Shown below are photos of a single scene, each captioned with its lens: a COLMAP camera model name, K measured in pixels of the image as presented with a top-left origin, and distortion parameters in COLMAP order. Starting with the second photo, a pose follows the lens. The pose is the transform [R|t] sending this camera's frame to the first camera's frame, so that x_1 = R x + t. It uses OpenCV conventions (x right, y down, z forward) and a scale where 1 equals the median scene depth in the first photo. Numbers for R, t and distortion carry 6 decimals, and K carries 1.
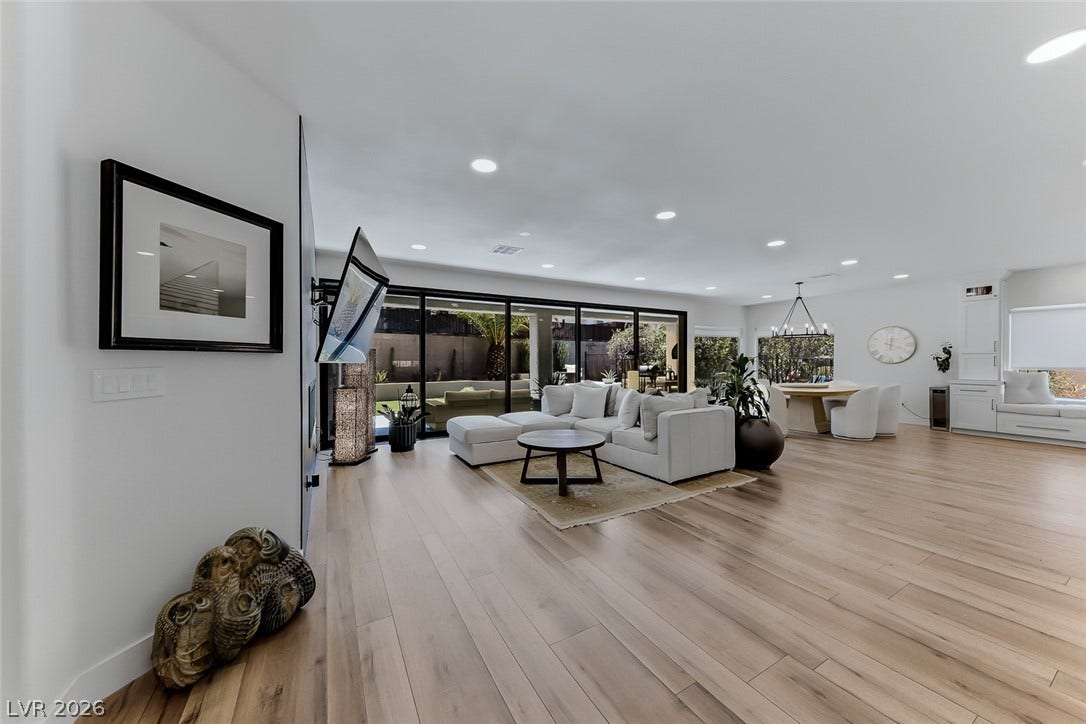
lens RADIAL K [[381.2, 0, 545.7], [0, 381.2, 363.2], [0, 0, 1]] dist [-0.000581, -0.000277]
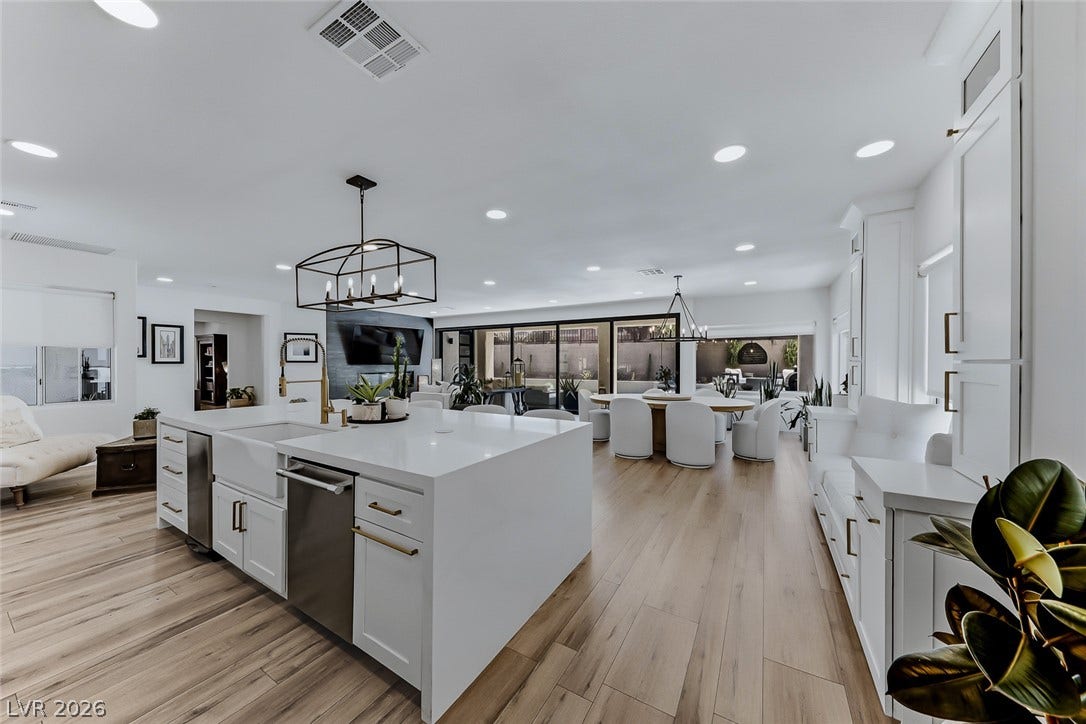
lens RADIAL K [[375.9, 0, 537.0], [0, 375.9, 362.6], [0, 0, 1]] dist [-0.000149, -0.000019]
pose [[0.488875, 0.004591, -0.872342, 1.879252], [-0.008662, 0.999962, 0.000408, -0.023778], [0.872311, 0.007356, 0.488896, 0.472235]]
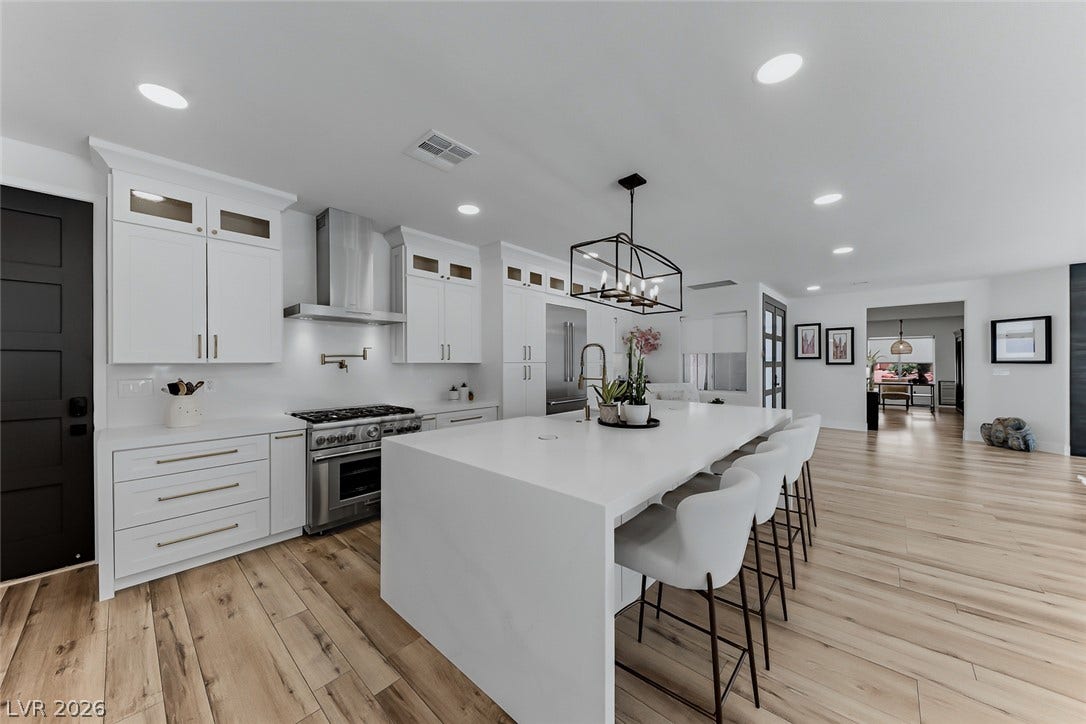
lens RADIAL K [[375.9, 0, 537.0], [0, 375.9, 362.6], [0, 0, 1]] dist [-0.000149, -0.000019]
pose [[-0.951918, 0.004262, -0.306323, 1.540949], [0.002870, 0.999983, 0.004996, -0.026653], [0.306340, 0.003877, -0.951914, 1.039661]]
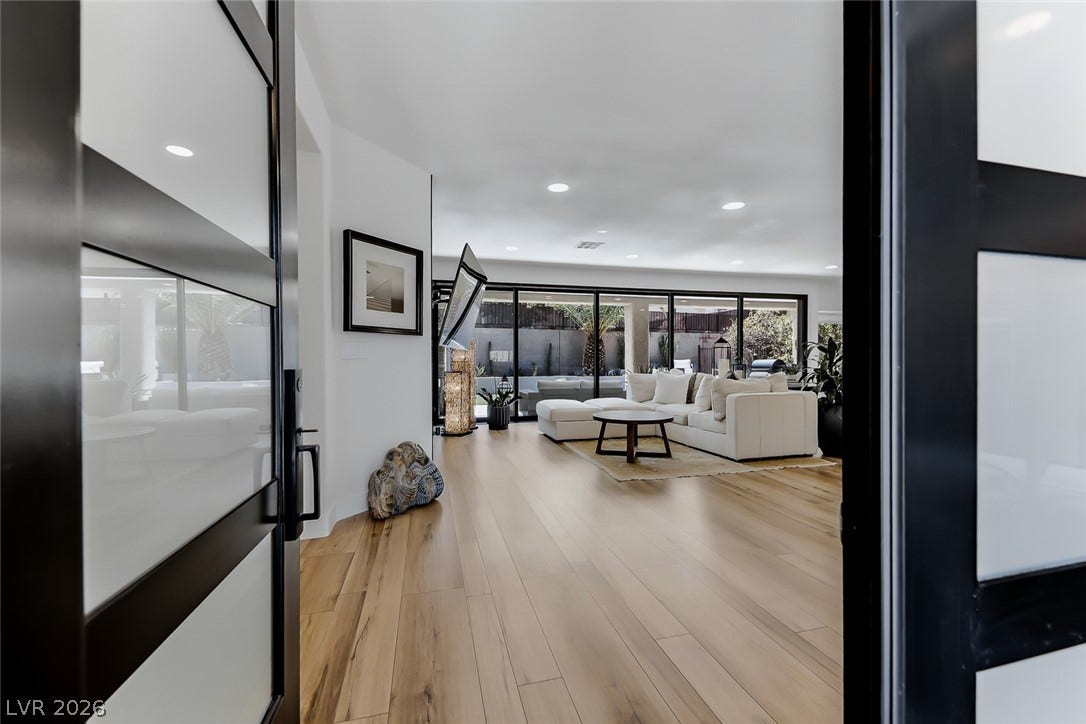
lens RADIAL K [[440.9, 0, 543.0], [0, 440.9, 362.0], [0, 0, 1]] dist [0.001499, 0.000117]
pose [[0.965690, -0.000248, -0.259696, 0.098305], [0.000340, 1.000000, 0.000307, 0.033183], [0.259696, -0.000384, 0.965690, -0.245068]]
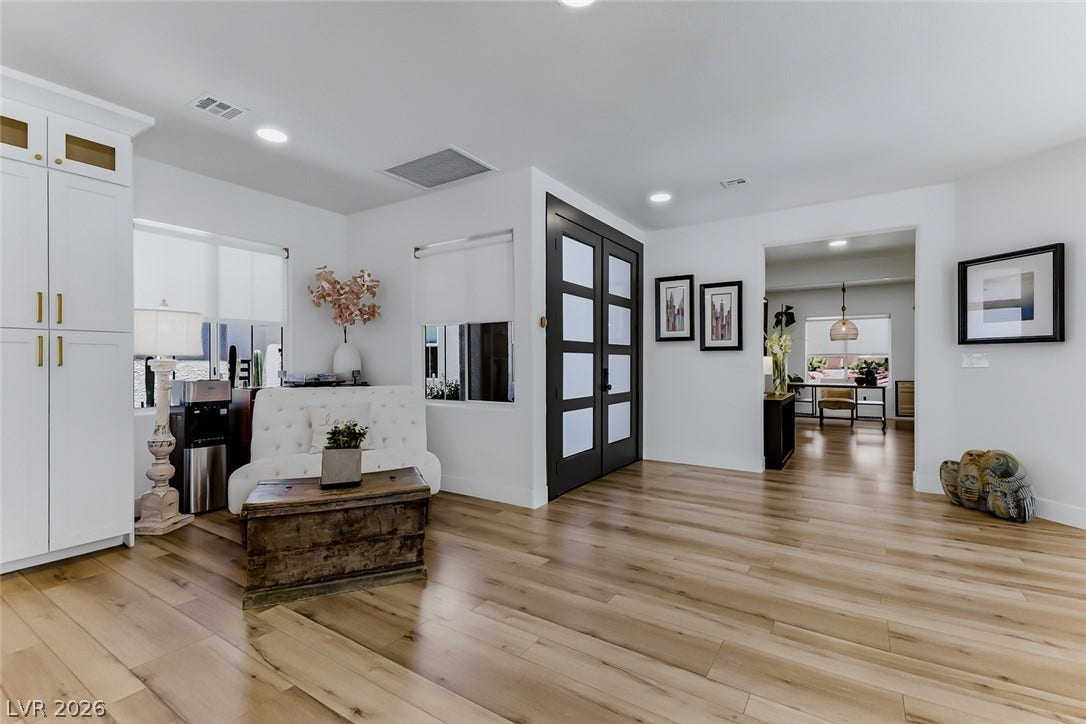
lens RADIAL K [[482.6, 0, 541.3], [0, 482.6, 361.5], [0, 0, 1]] dist [0.015000, -0.000488]
pose [[-0.889025, 0.001596, -0.457855, 0.711105], [-0.000169, 0.999993, 0.003814, 0.015635], [0.457858, 0.003468, -0.889019, 0.718707]]
